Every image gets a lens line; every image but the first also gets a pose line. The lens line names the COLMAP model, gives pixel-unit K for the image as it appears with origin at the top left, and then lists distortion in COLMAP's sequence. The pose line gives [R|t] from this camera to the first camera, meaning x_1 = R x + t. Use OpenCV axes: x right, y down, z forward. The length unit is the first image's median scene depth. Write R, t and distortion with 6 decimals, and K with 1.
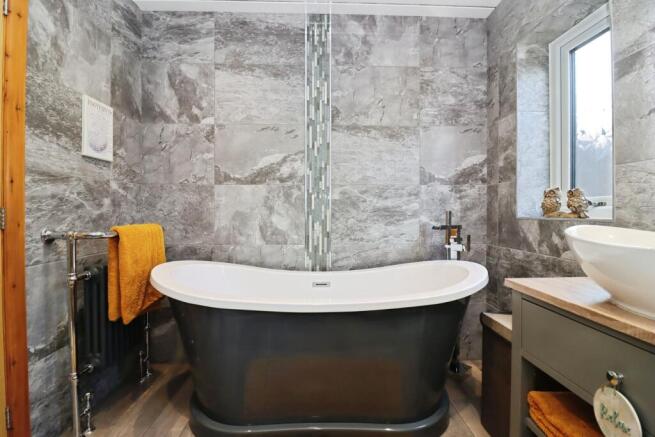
lens RADIAL K [[303.8, 0, 328.1], [0, 303.8, 213.1], [0, 0, 1]] dist [-0.000894, -0.000100]
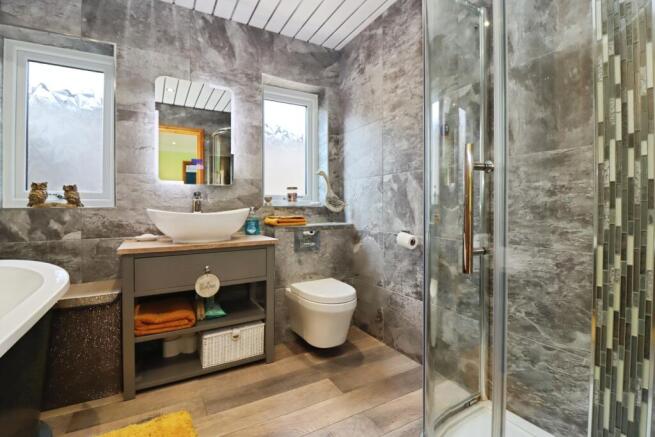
lens RADIAL K [[303.8, 0, 326.9], [0, 303.8, 213.4], [0, 0, 1]] dist [-0.000894, -0.000100]
pose [[-0.463558, -0.009780, 0.886012, -0.763611], [0.013143, 0.999753, 0.017912, 0.031418], [-0.885969, 0.019949, -0.463315, 0.589501]]
